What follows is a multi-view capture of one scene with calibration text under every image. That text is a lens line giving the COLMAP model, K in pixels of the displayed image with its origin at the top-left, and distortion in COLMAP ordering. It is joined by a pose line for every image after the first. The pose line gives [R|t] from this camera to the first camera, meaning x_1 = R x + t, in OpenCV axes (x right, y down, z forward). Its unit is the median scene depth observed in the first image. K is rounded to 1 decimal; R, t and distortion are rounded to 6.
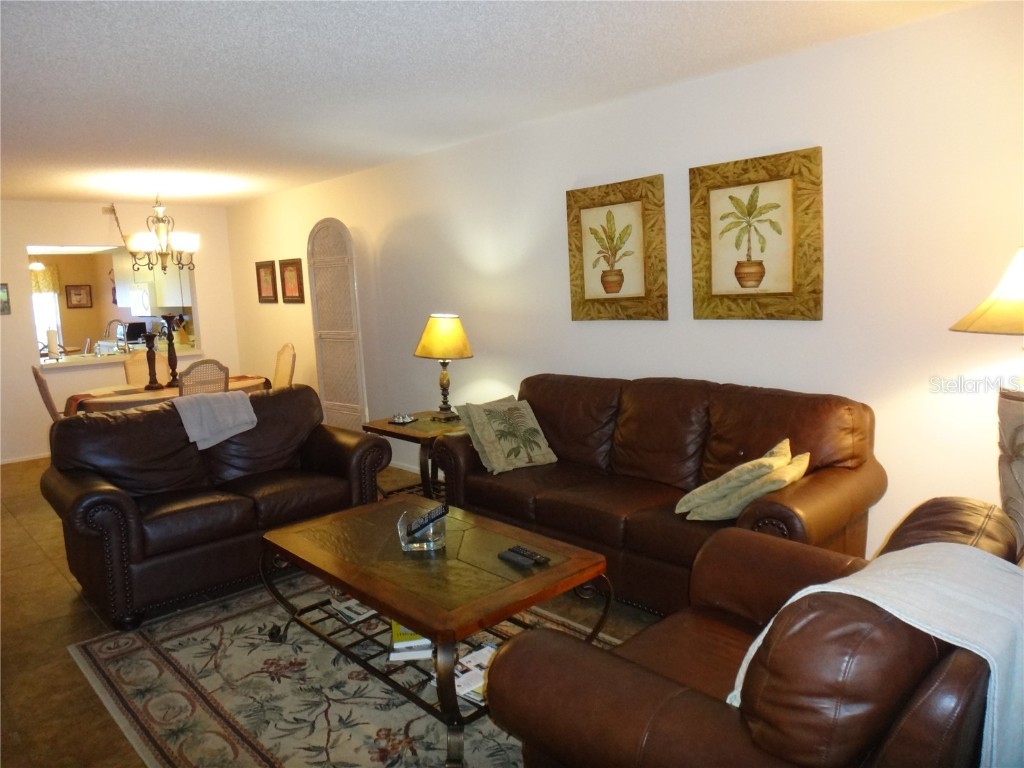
lens RADIAL K [[727.7, 0, 512.0], [0, 727.7, 384.0], [0, 0, 1]] dist [-0.033383, 0.002509]
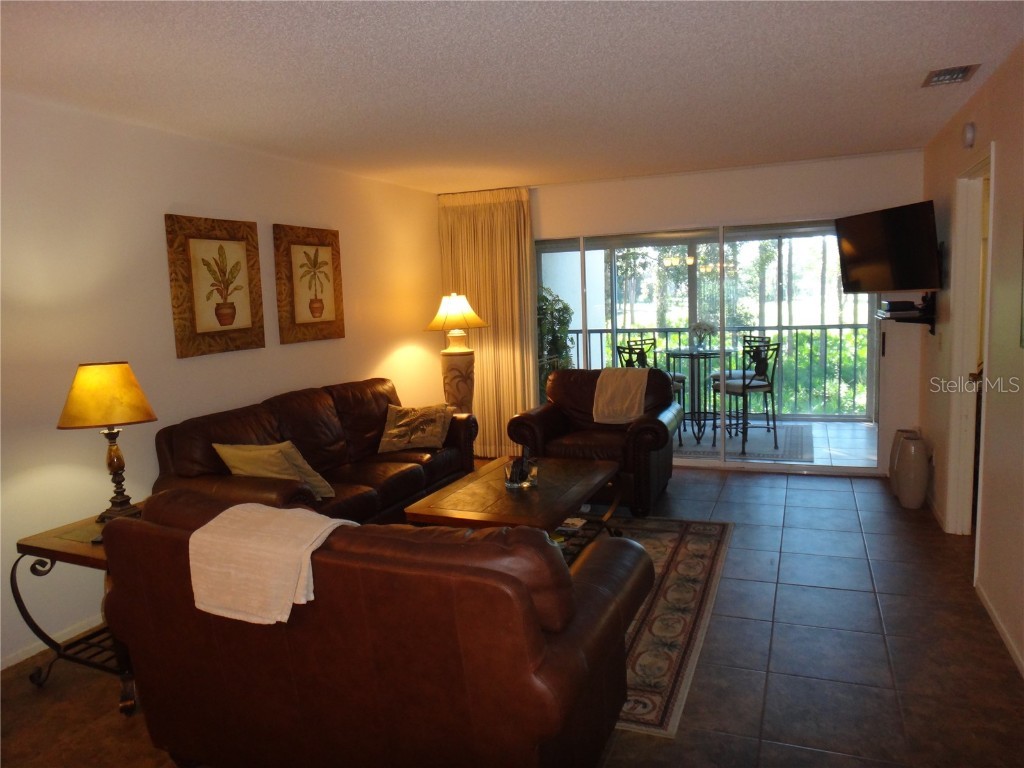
lens RADIAL K [[706.5, 0, 524.1], [0, 706.5, 381.8], [0, 0, 1]] dist [-0.037440, -0.000631]
pose [[-0.424908, -0.046249, 0.904055, -0.975410], [0.180314, 0.974357, 0.134594, -0.109830], [-0.887097, 0.220203, -0.405672, 1.093396]]
